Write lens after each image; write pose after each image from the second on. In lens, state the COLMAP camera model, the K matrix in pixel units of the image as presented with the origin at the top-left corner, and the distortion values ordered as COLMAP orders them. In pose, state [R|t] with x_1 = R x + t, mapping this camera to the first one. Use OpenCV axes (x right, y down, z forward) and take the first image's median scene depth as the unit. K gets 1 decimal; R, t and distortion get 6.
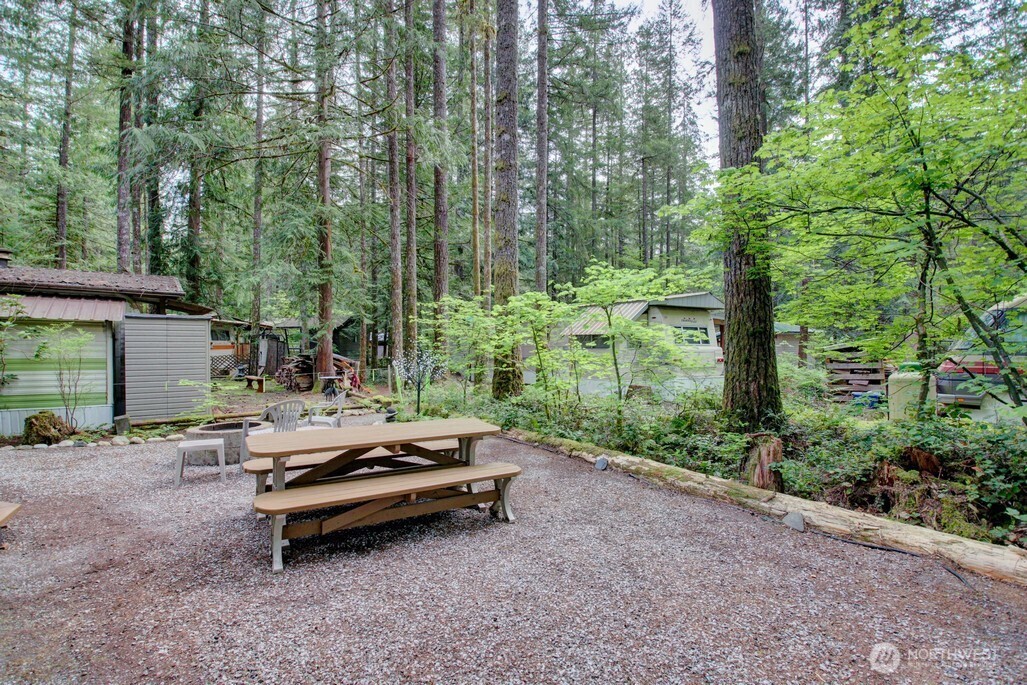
lens RADIAL K [[477.3, 0, 509.7], [0, 477.3, 349.0], [0, 0, 1]] dist [0.023909, -0.033612]
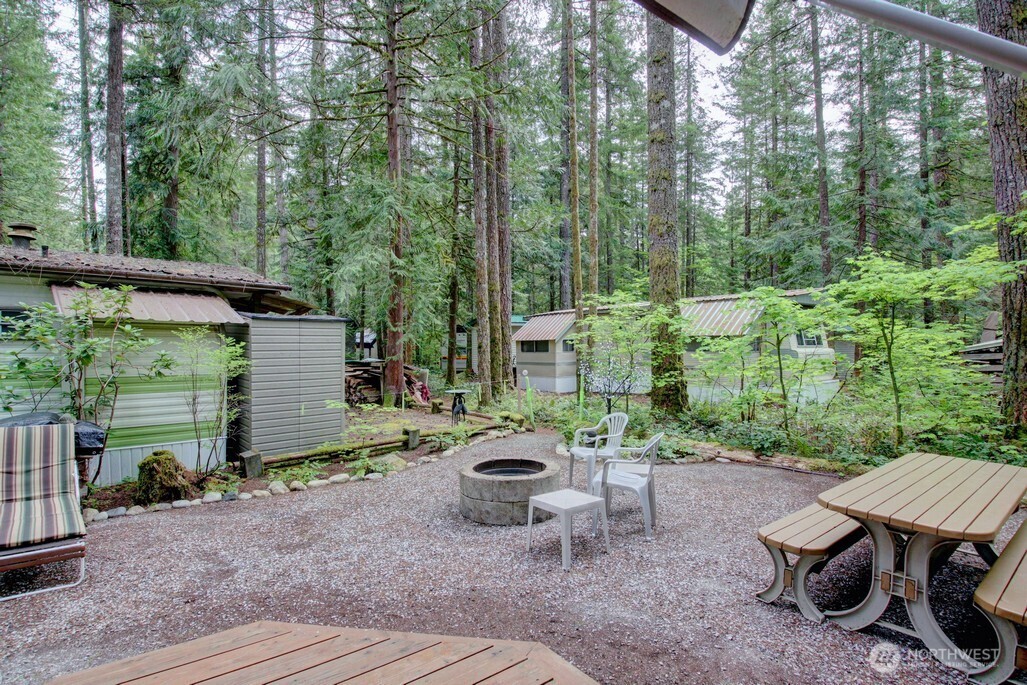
lens RADIAL K [[515.4, 0, 510.1], [0, 515.4, 350.2], [0, 0, 1]] dist [0.003696, -0.020361]
pose [[0.993675, -0.009714, 0.111874, -0.459989], [0.009461, 0.999951, 0.002796, -0.014245], [-0.111896, -0.001719, 0.993718, 0.148274]]
